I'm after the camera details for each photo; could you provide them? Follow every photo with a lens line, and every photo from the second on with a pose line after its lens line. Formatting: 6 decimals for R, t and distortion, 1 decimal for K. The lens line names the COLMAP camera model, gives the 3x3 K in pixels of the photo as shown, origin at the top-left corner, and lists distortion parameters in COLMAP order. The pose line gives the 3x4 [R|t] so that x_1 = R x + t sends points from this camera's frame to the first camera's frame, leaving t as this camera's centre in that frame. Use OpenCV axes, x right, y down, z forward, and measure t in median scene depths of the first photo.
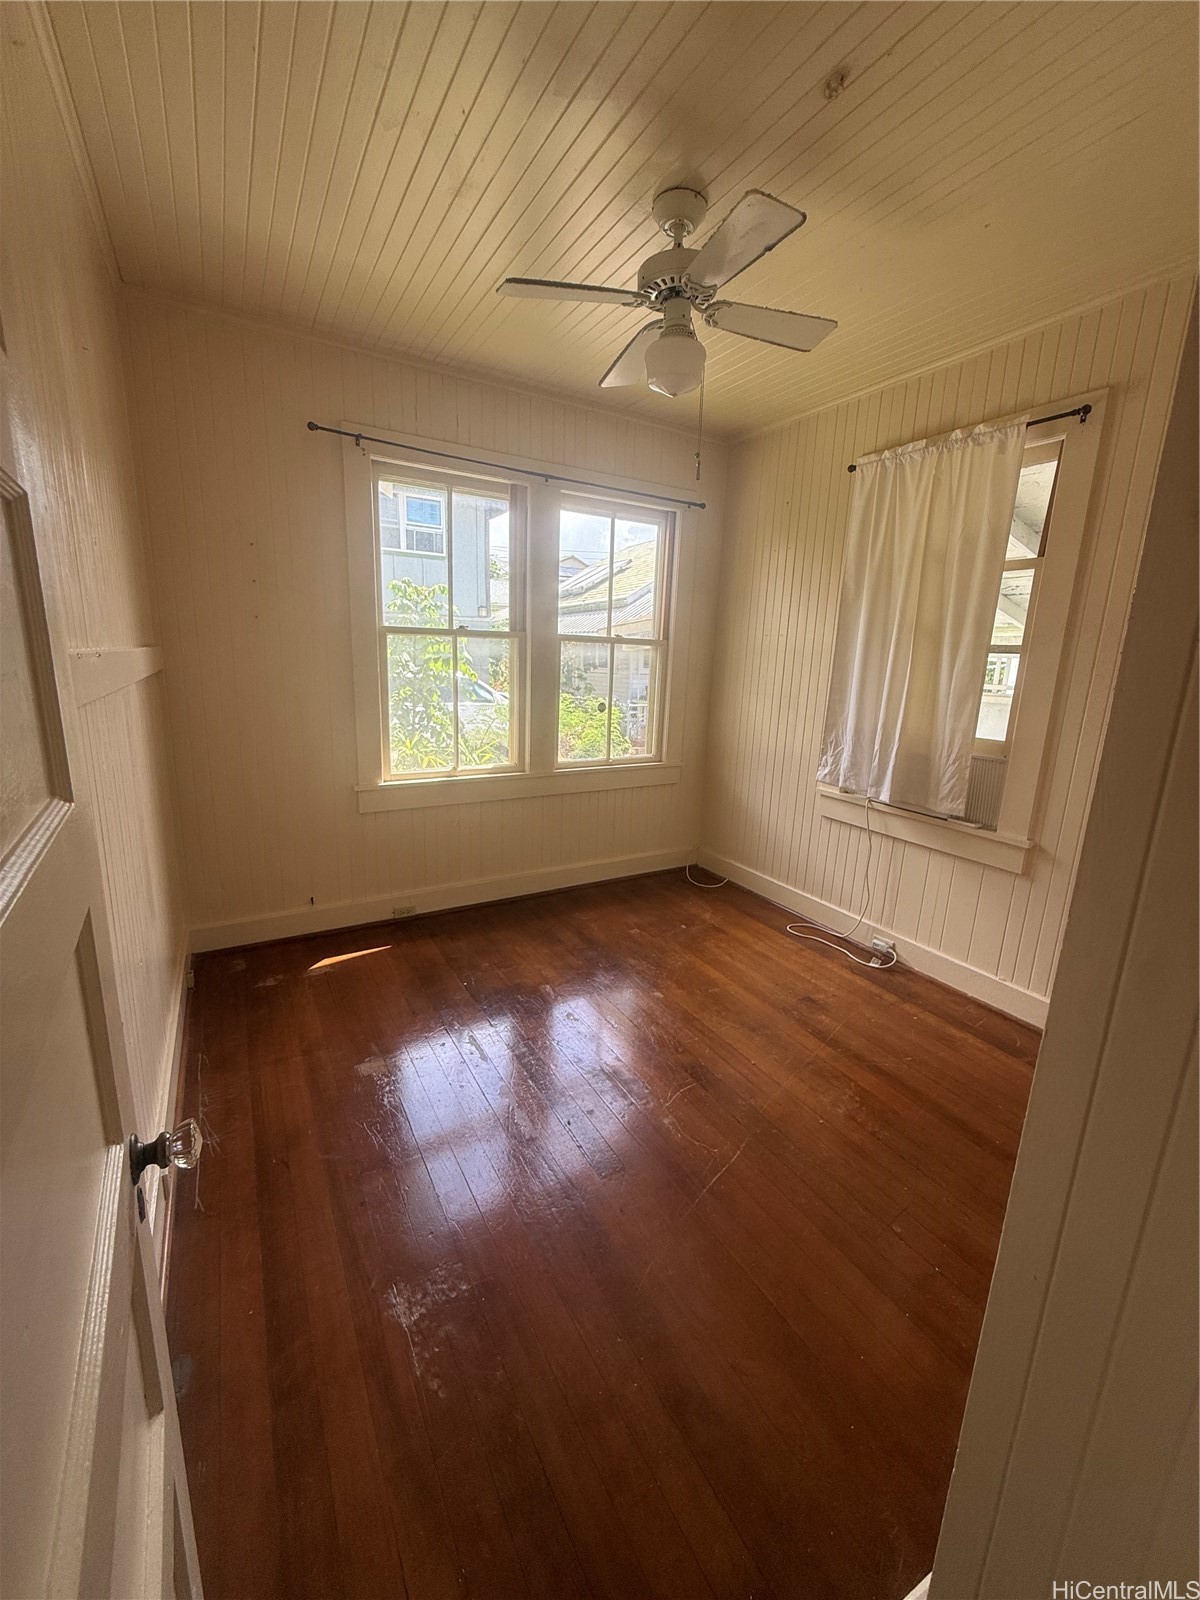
lens RADIAL K [[638.4, 0, 603.5], [0, 638.4, 797.7], [0, 0, 1]] dist [0.002825, -0.000562]
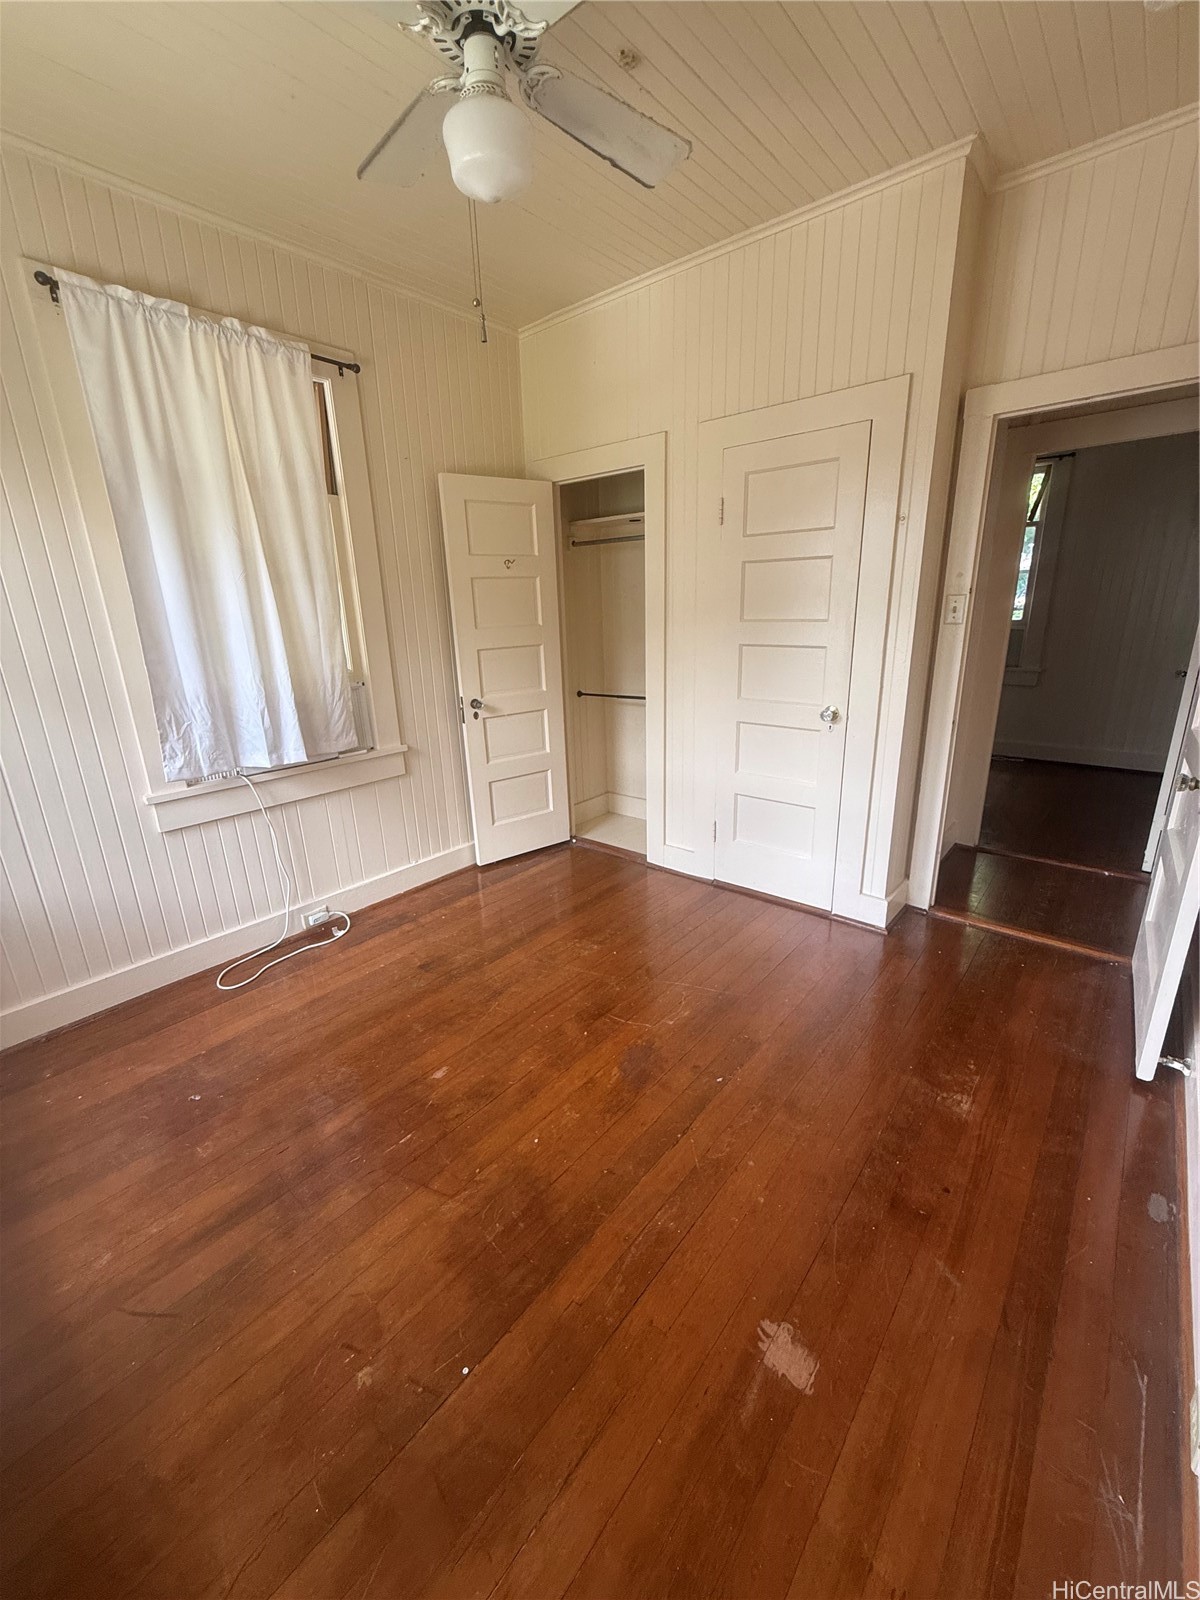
lens RADIAL K [[638.4, 0, 597.9], [0, 638.4, 797.1], [0, 0, 1]] dist [0.002825, -0.000562]
pose [[-0.332777, -0.299247, 0.894266, -0.492391], [0.224261, 0.895994, 0.383278, -0.194476], [-0.915951, 0.328095, -0.231056, 0.843811]]
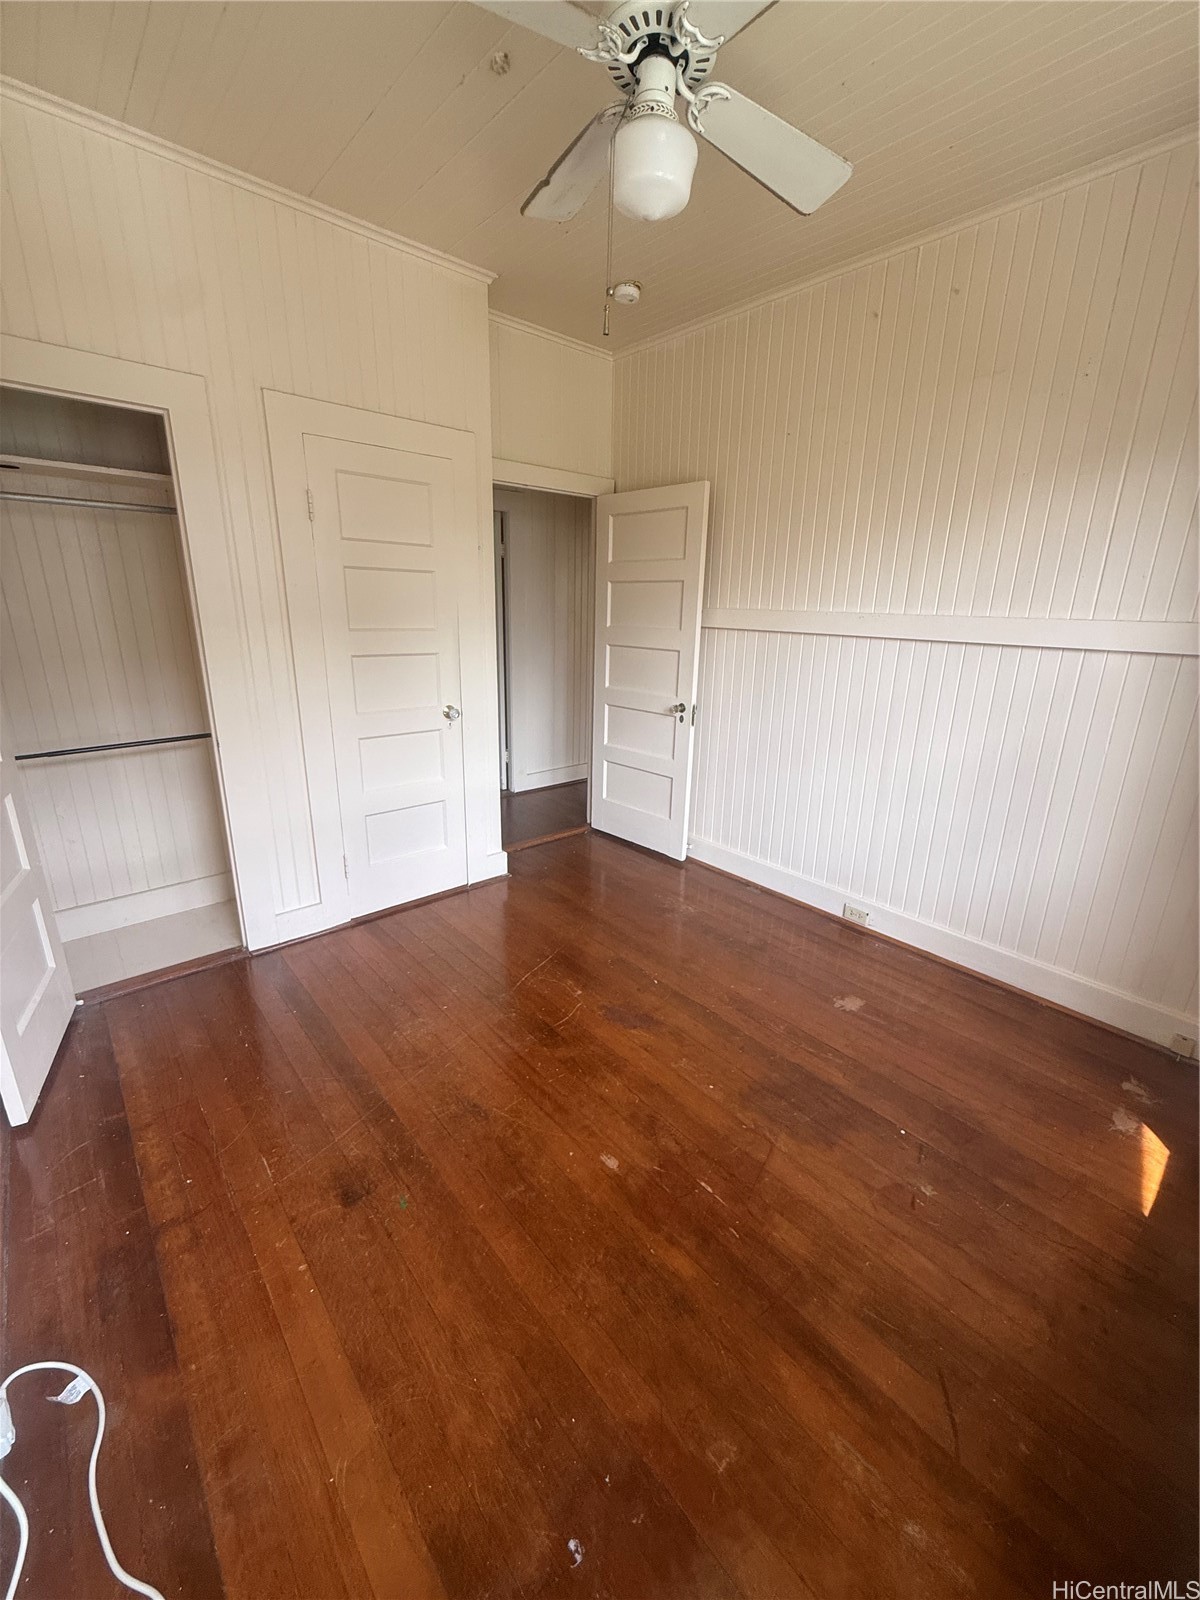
lens RADIAL K [[638.4, 0, 606.1], [0, 638.4, 795.4], [0, 0, 1]] dist [0.002825, -0.000562]
pose [[-0.979443, 0.002628, -0.201706, 0.197854], [-0.096668, 0.871511, 0.480753, -0.274638], [0.177053, 0.490369, -0.853341, 1.264147]]
